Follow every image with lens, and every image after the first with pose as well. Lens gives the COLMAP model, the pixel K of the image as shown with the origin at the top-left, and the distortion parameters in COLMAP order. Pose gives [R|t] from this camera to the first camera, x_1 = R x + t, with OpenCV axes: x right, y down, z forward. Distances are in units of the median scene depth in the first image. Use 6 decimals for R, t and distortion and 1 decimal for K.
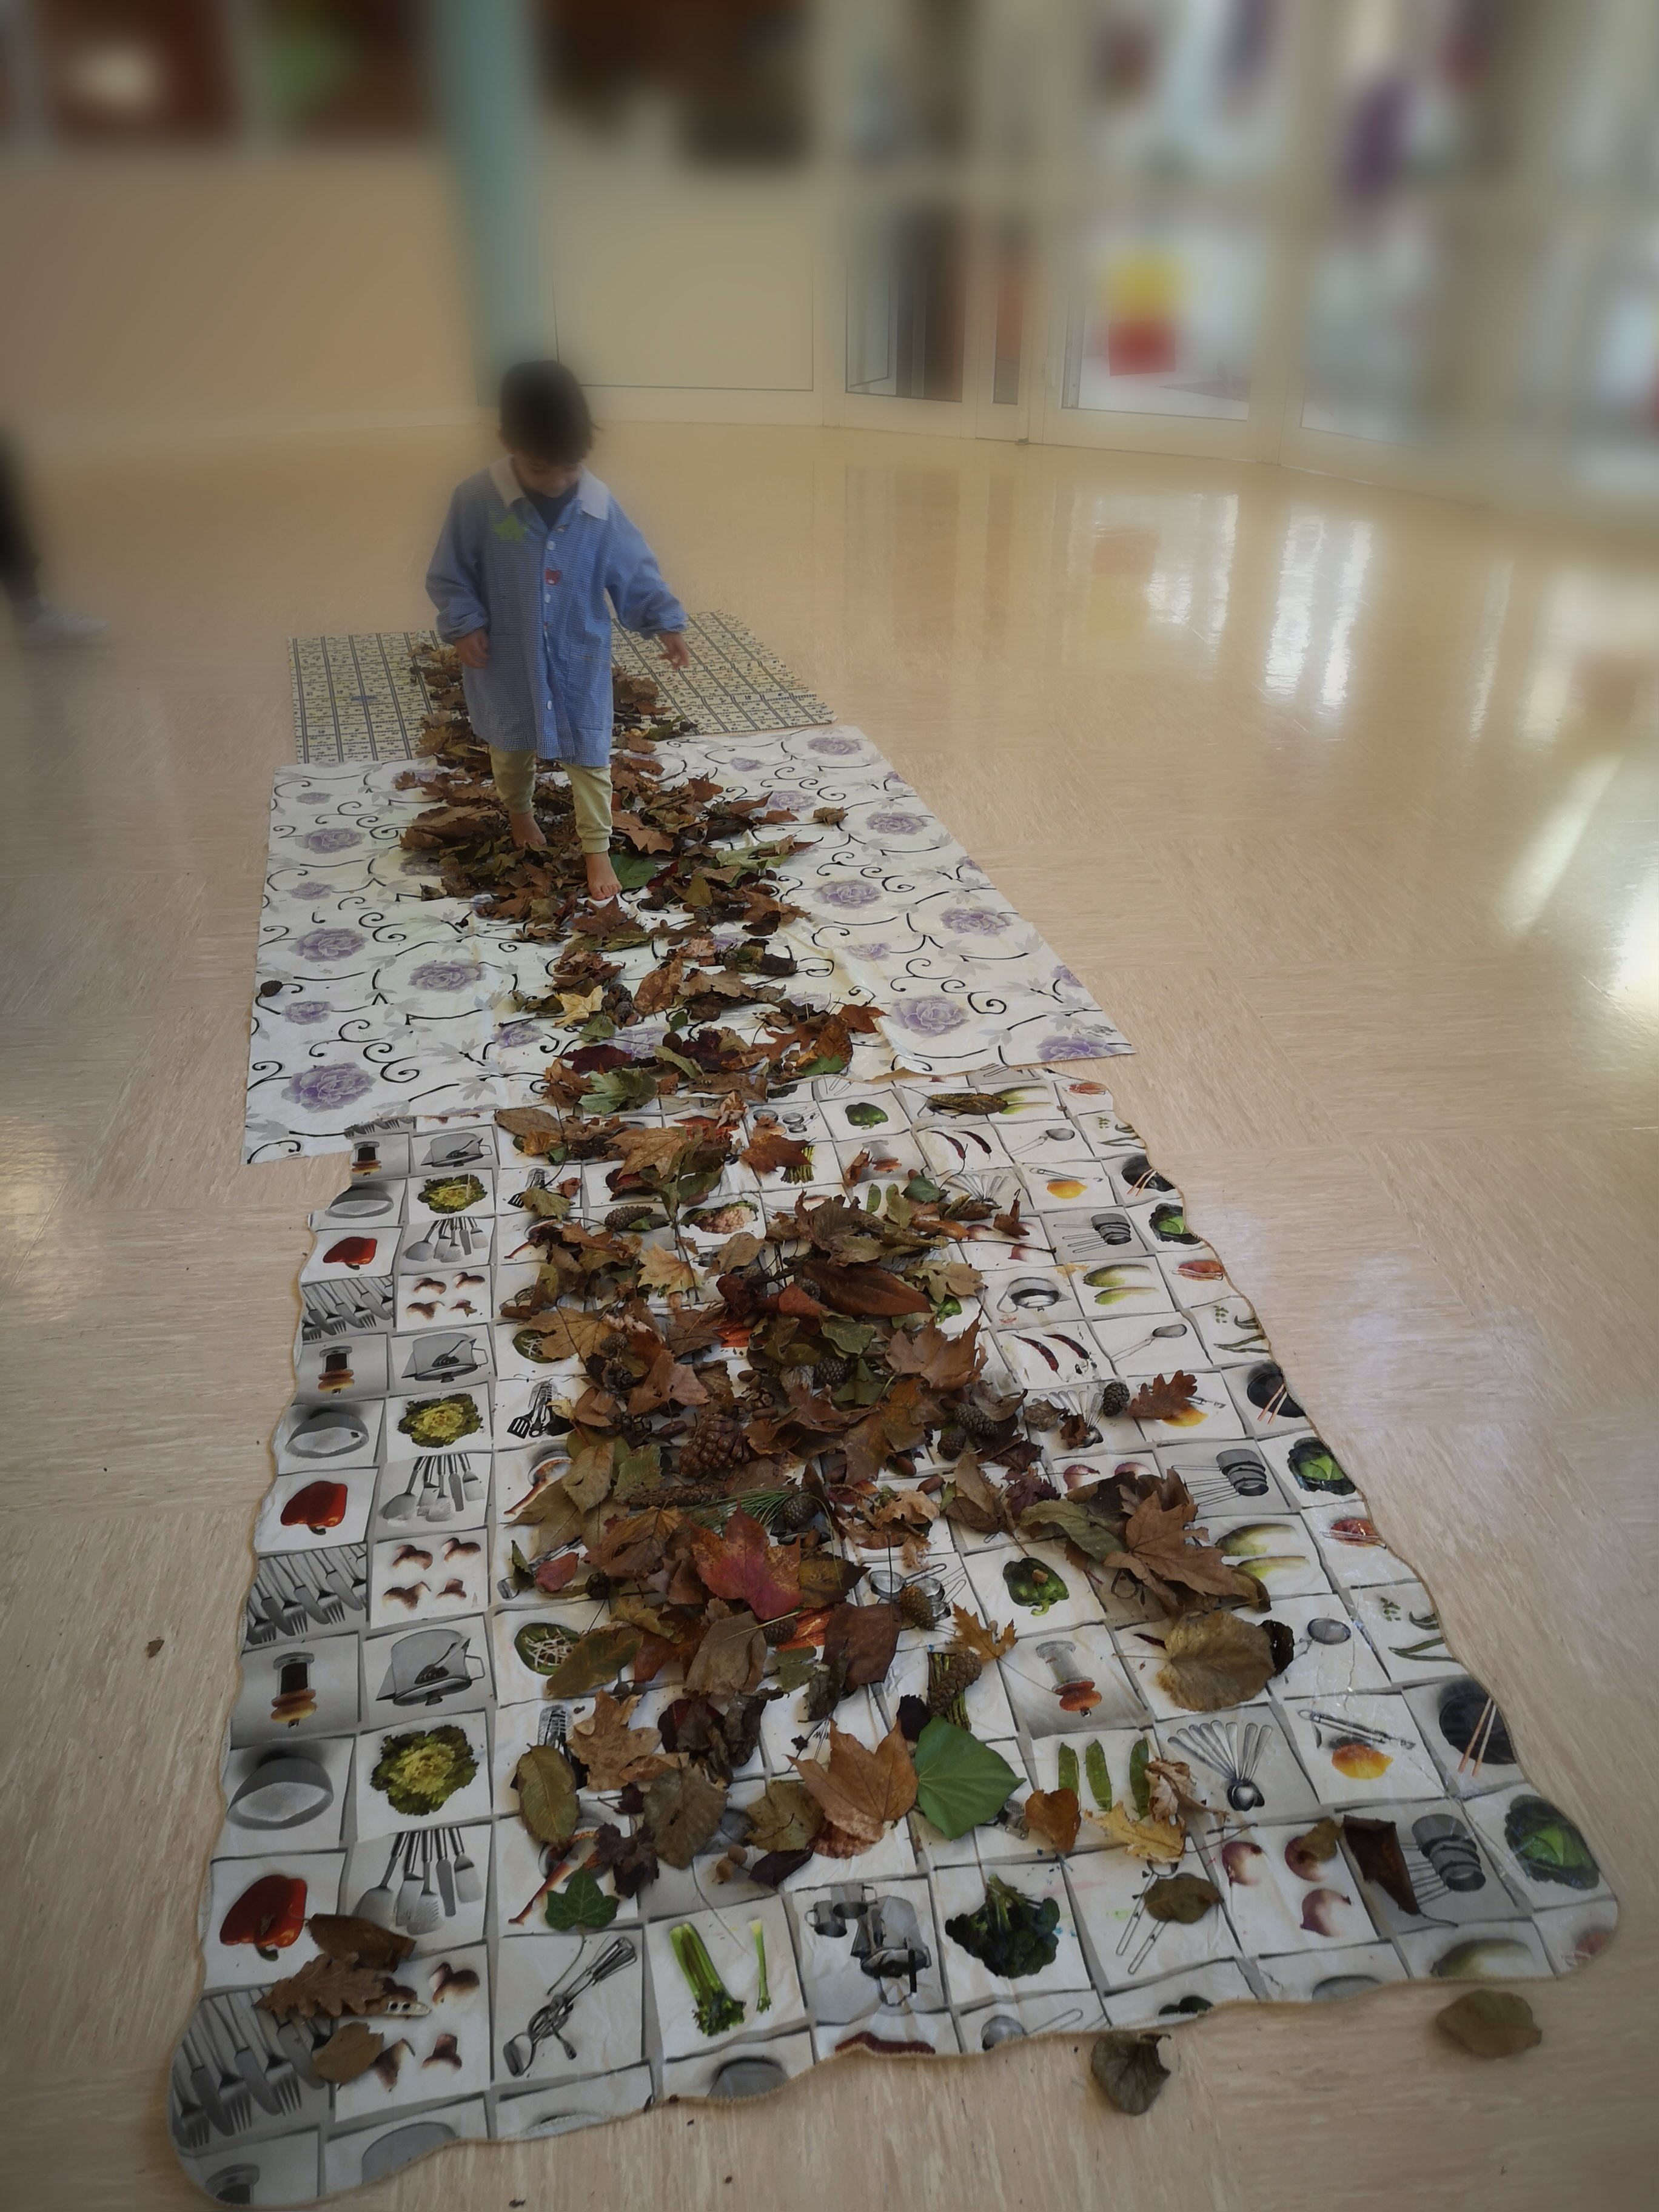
lens RADIAL K [[1742.7, 0, 815.0], [0, 1742.7, 1094.9], [0, 0, 1]] dist [0.033707, -0.042426]
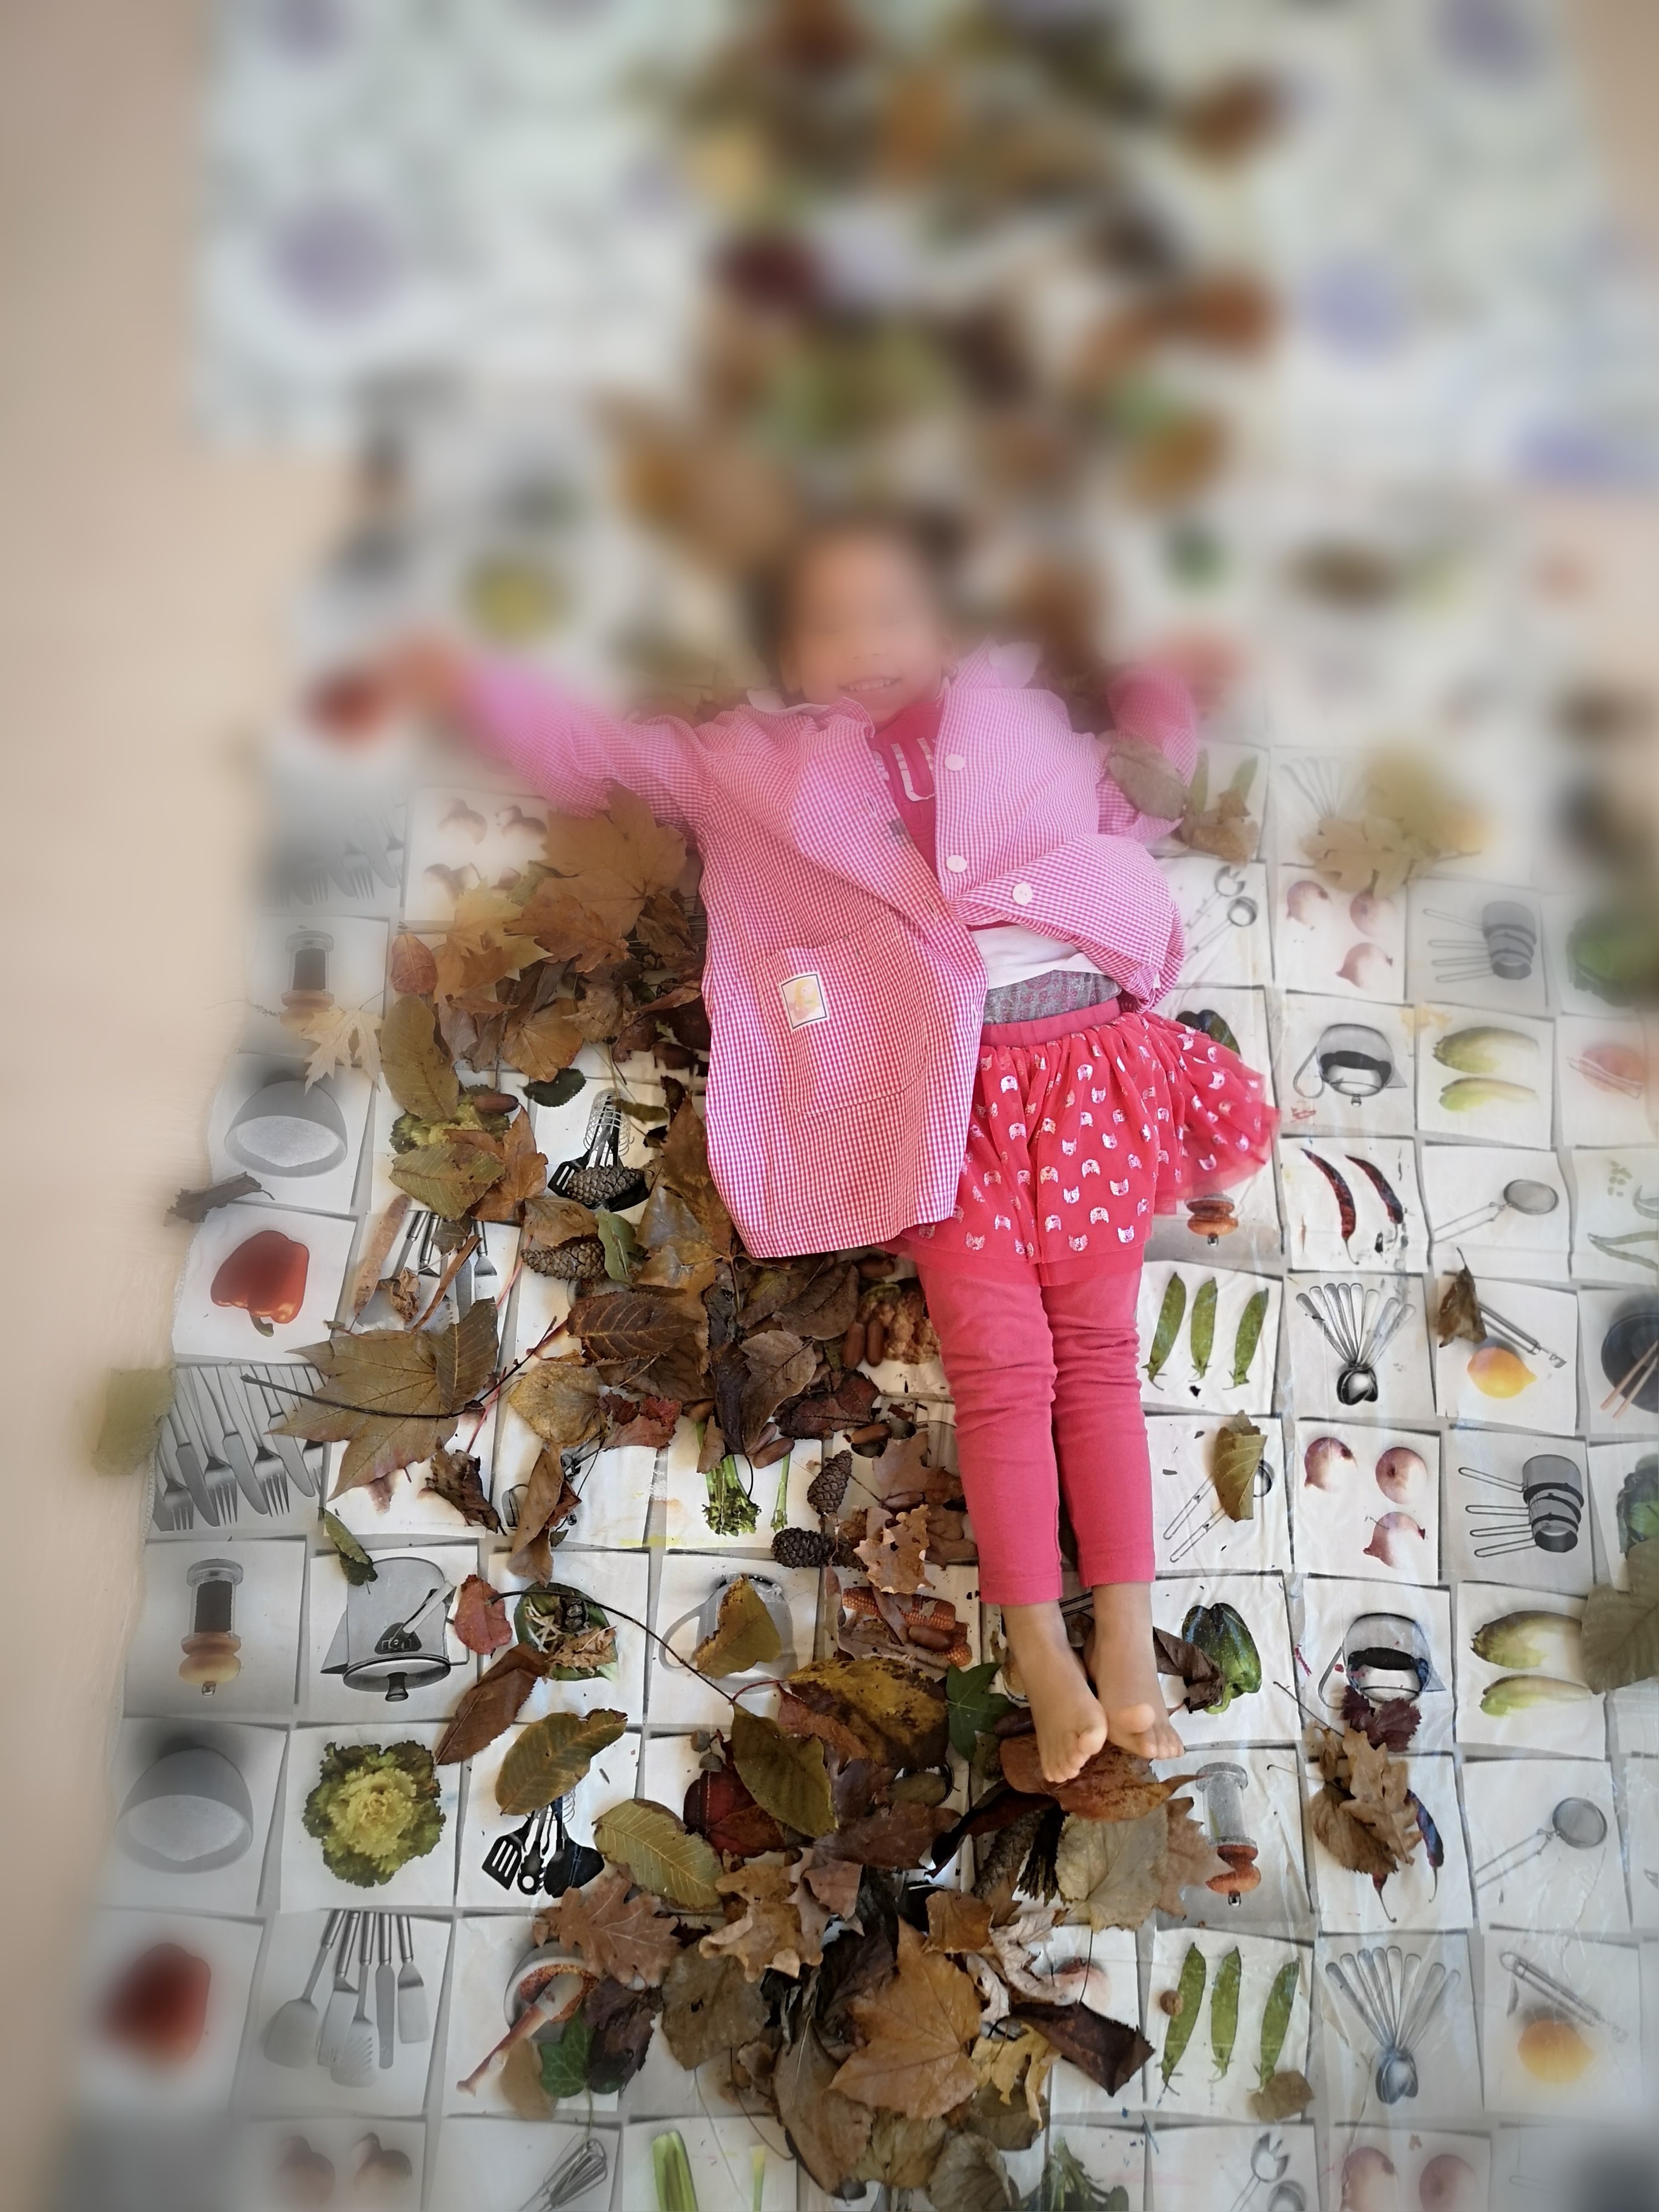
lens RADIAL K [[1742.7, 0, 852.4], [0, 1742.7, 1124.8], [0, 0, 1]] dist [0.033707, -0.042426]
pose [[0.974932, 0.217406, 0.047357, -0.119328], [-0.193857, 0.725479, 0.660378, -0.370467], [0.109213, -0.653004, 0.749439, 0.636967]]
